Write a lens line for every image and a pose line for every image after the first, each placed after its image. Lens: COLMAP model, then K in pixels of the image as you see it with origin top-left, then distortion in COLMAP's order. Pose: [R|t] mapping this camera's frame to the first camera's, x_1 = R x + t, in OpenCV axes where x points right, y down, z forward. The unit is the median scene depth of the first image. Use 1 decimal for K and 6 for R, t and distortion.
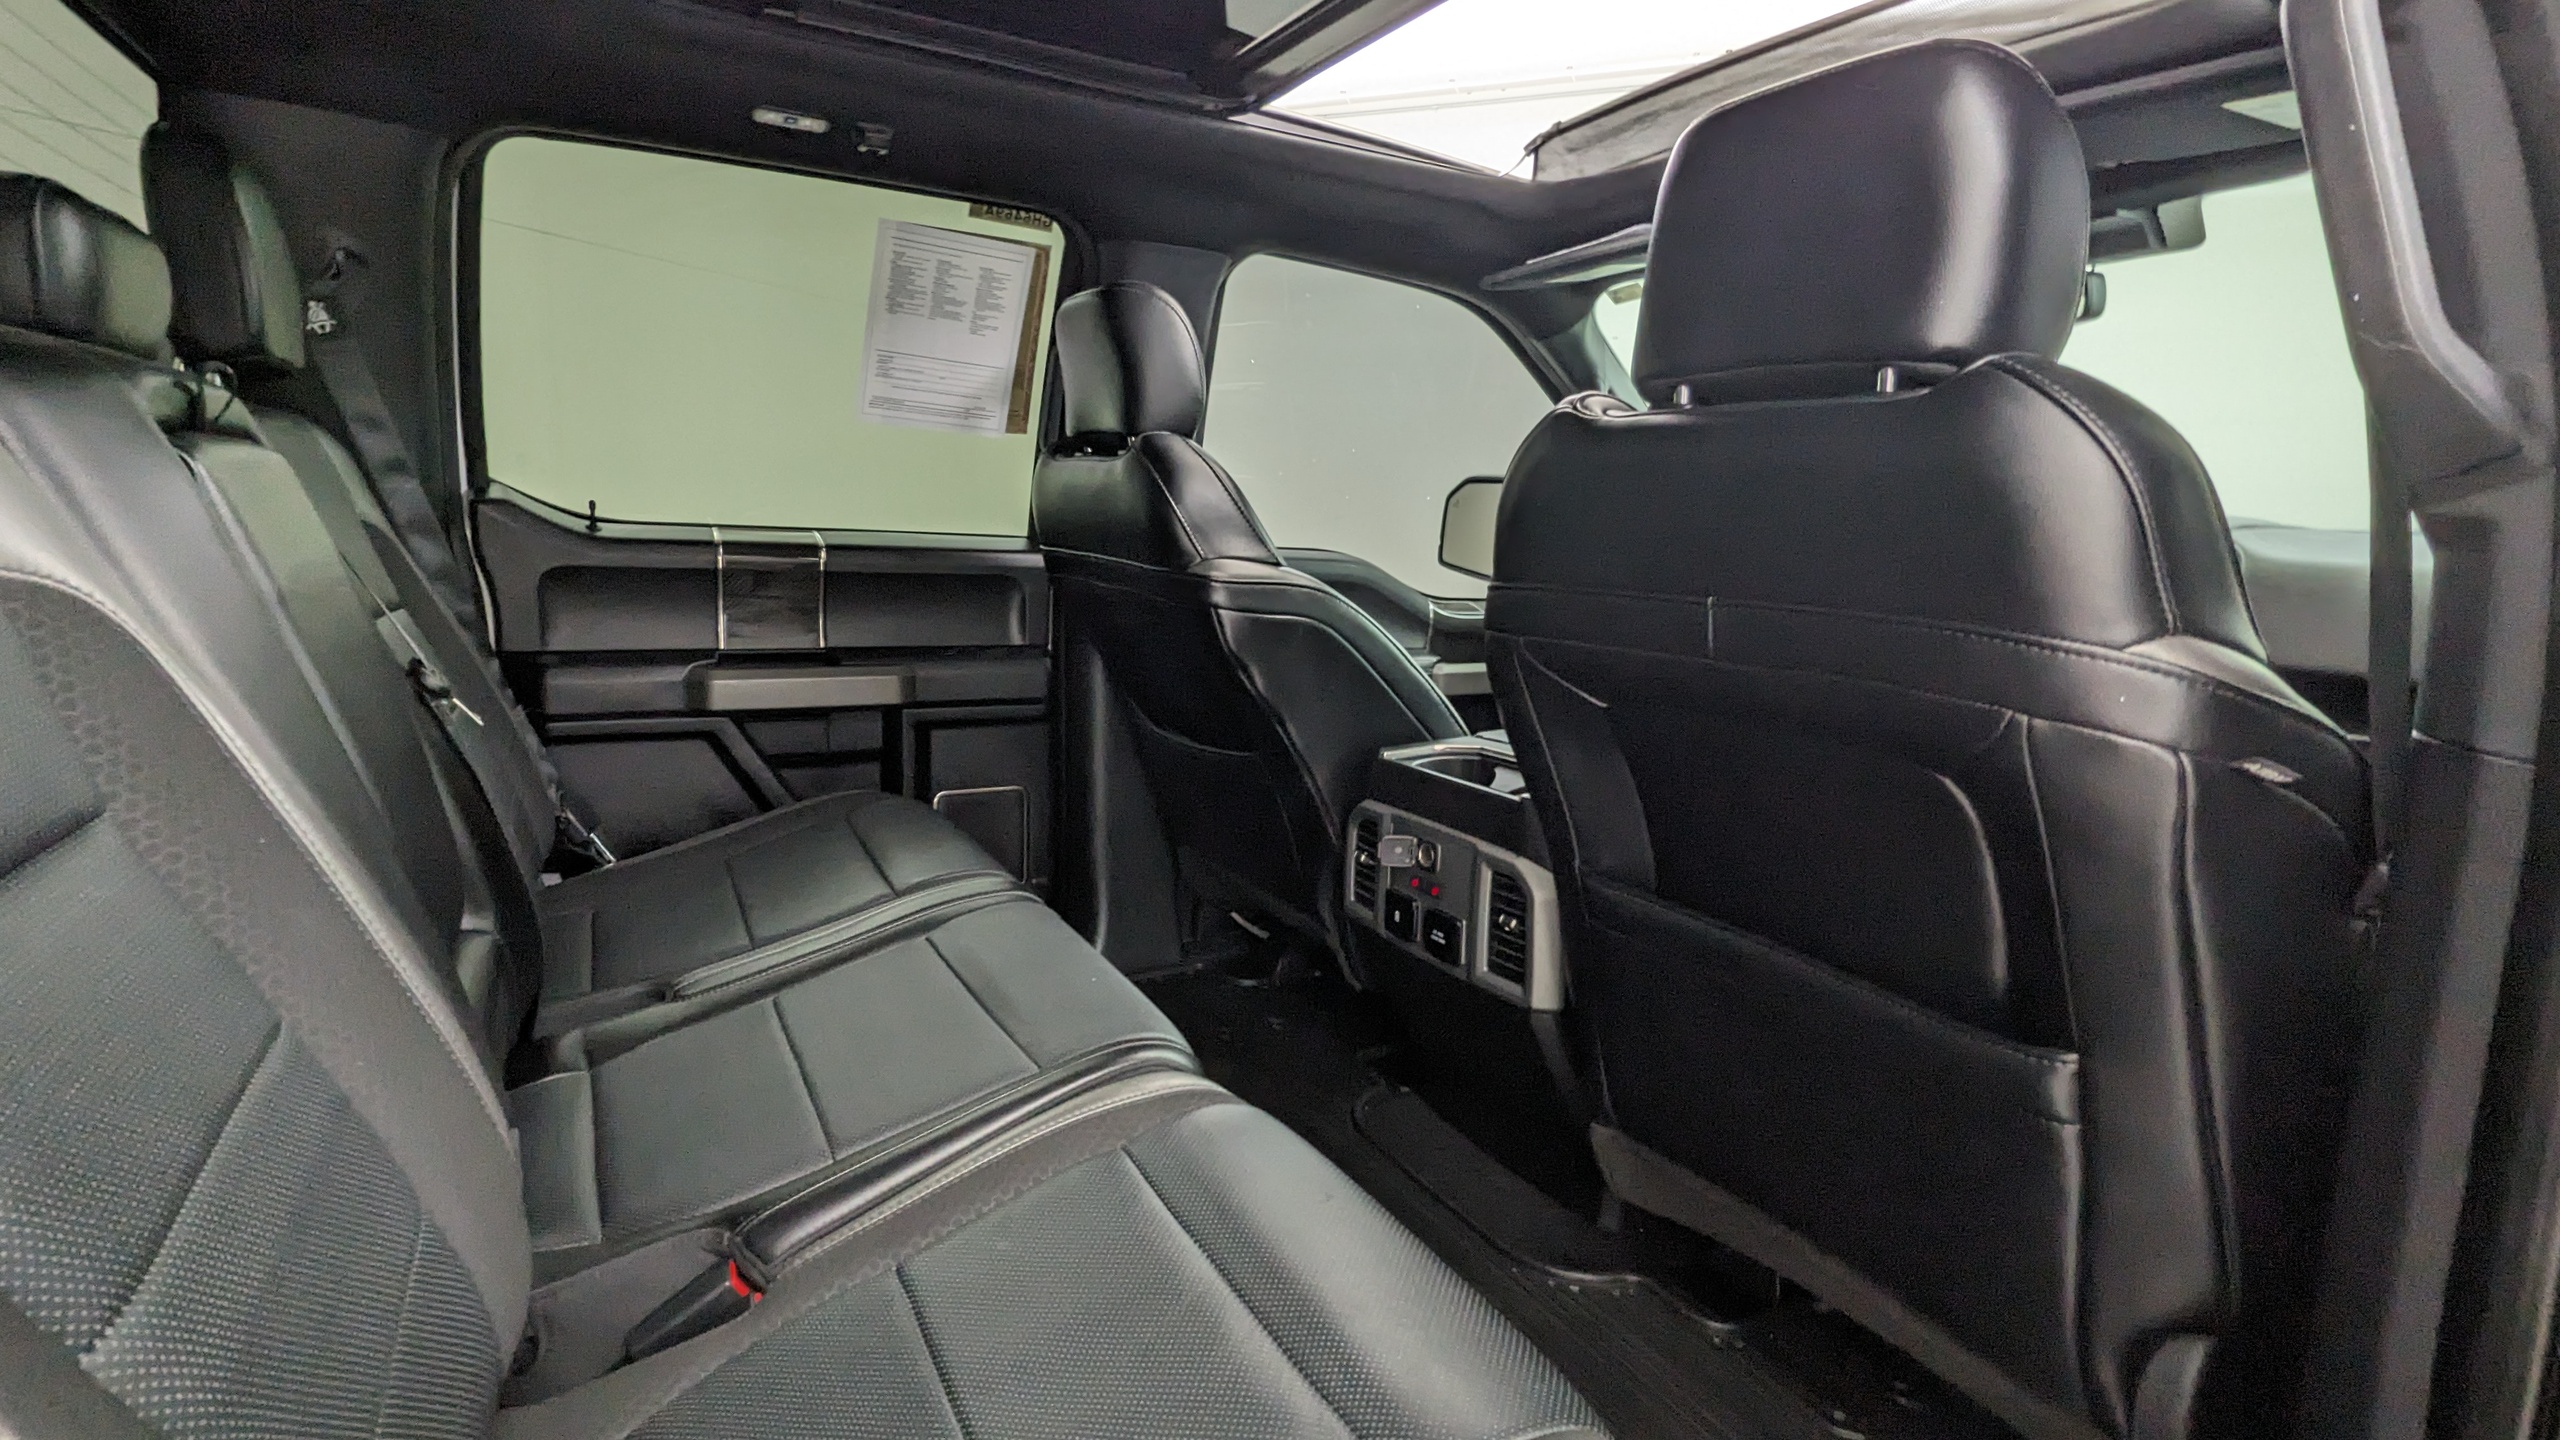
lens RADIAL K [[1225.4, 0, 1281.5], [0, 1225.4, 711.5], [0, 0, 1]] dist [0.003519, -0.000388]
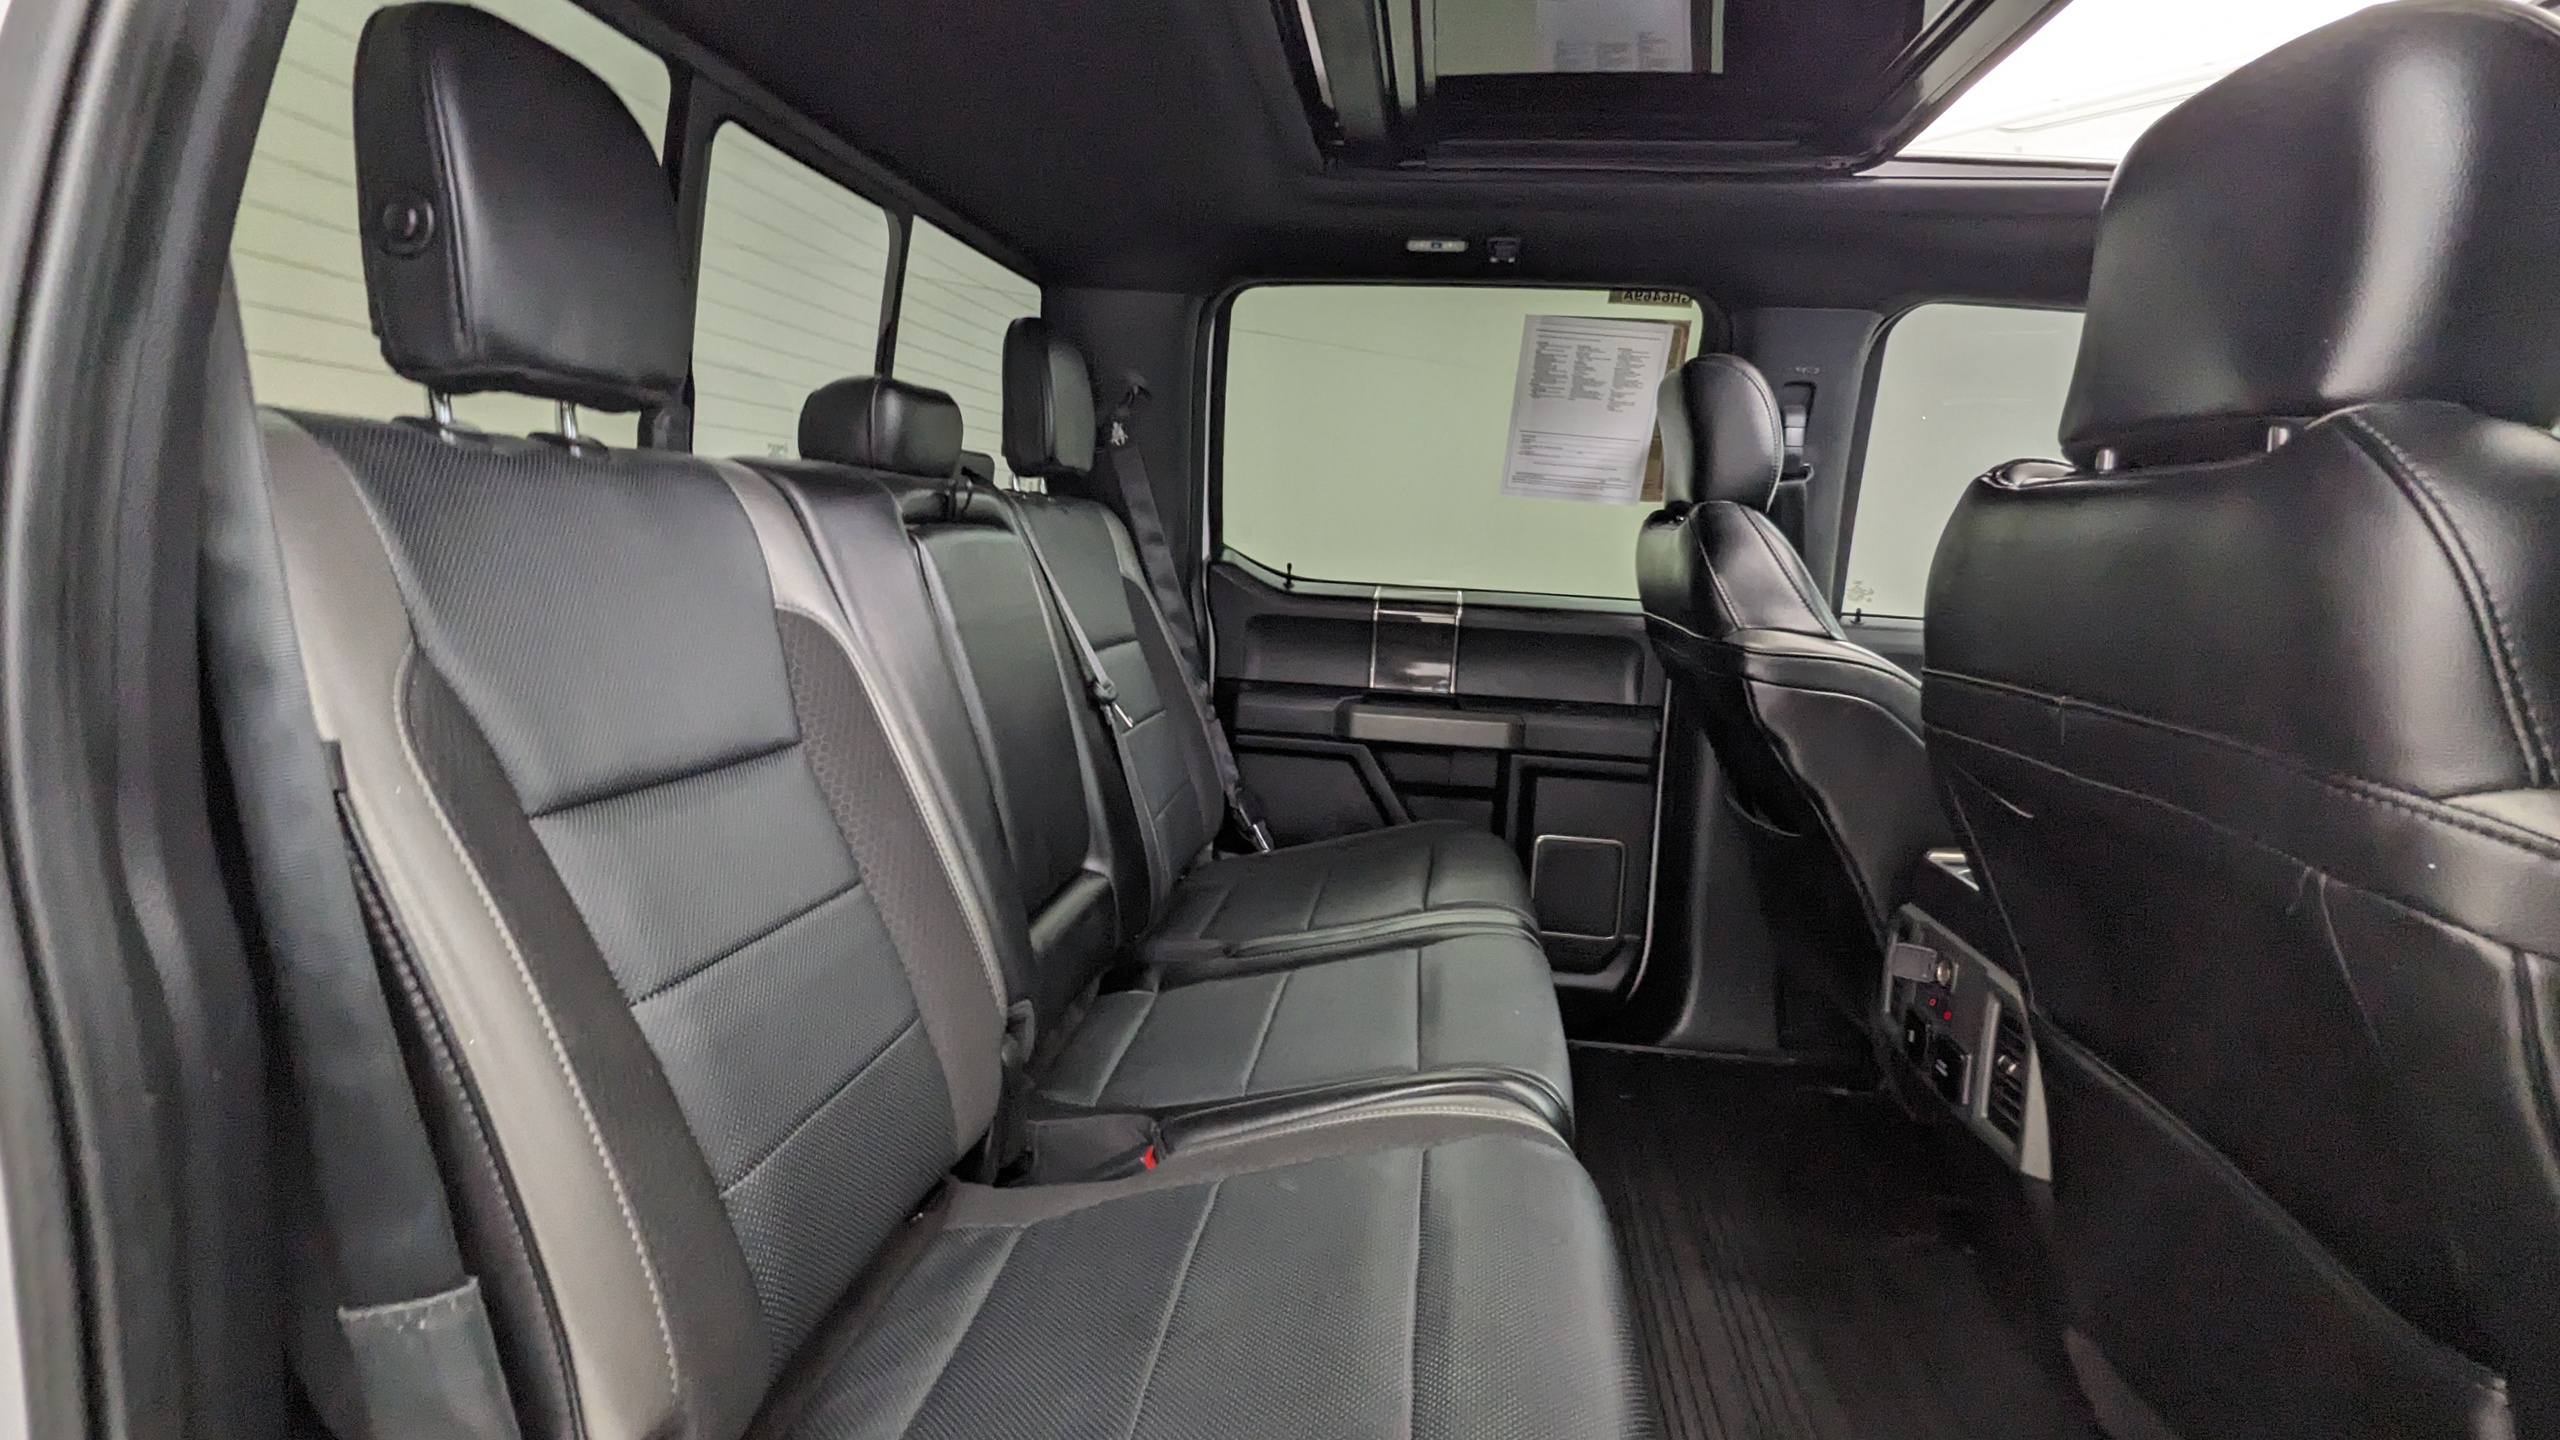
lens RADIAL K [[1209.0, 0, 1280.0], [0, 1209.0, 720.0], [0, 0, 1]] dist [-0.001367, -0.000623]
pose [[0.803809, 0.086895, -0.588507, 0.180630], [-0.110225, 0.993899, -0.003798, -0.006144], [0.584586, 0.067921, 0.808483, 0.002529]]
